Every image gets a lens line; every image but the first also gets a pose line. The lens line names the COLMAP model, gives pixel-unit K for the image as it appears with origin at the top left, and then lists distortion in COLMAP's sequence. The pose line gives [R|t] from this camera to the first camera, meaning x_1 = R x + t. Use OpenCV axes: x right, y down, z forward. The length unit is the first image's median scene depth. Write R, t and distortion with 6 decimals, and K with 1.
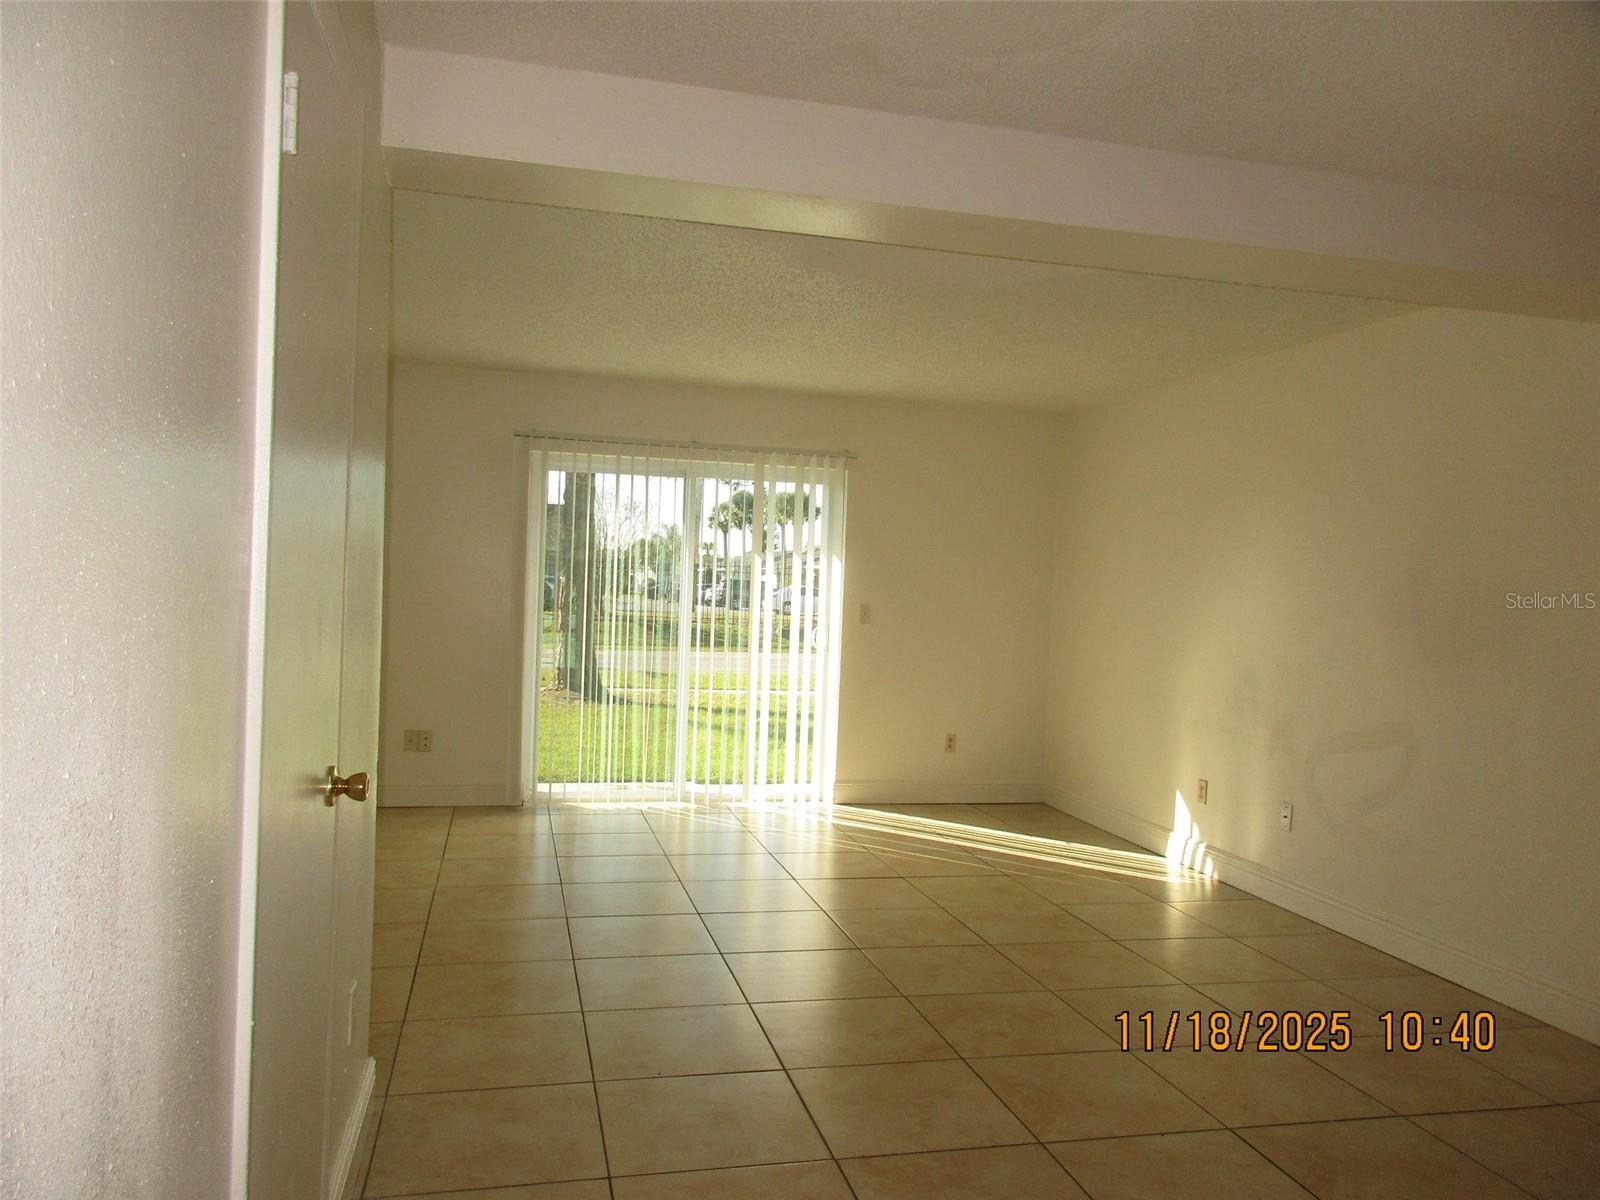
lens RADIAL K [[1196.8, 0, 799.7], [0, 1196.8, 597.6], [0, 0, 1]] dist [0.009290, 0.000049]
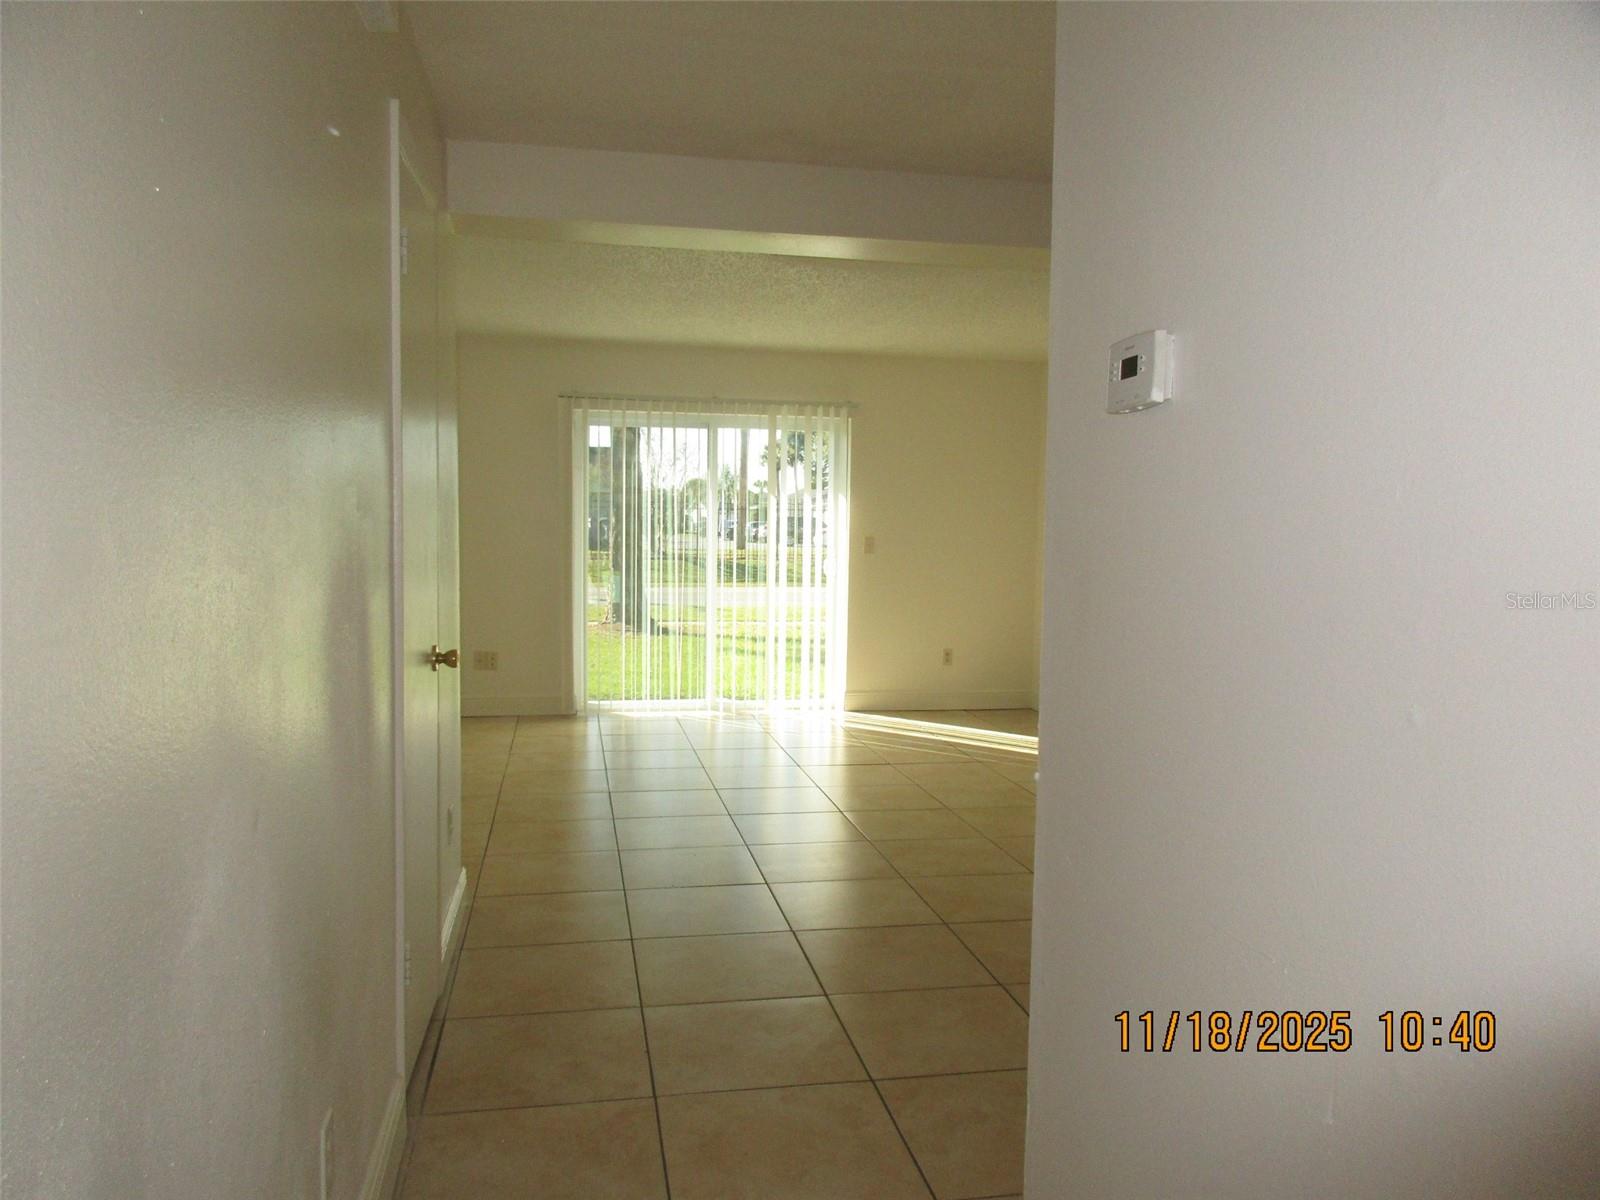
lens RADIAL K [[1196.8, 0, 800.1], [0, 1196.8, 603.6], [0, 0, 1]] dist [0.009290, 0.000049]
pose [[0.998701, -0.017770, -0.047758, 0.043902], [0.020528, 0.998111, 0.057909, 0.002133], [0.046638, -0.058814, 0.997179, -0.146235]]
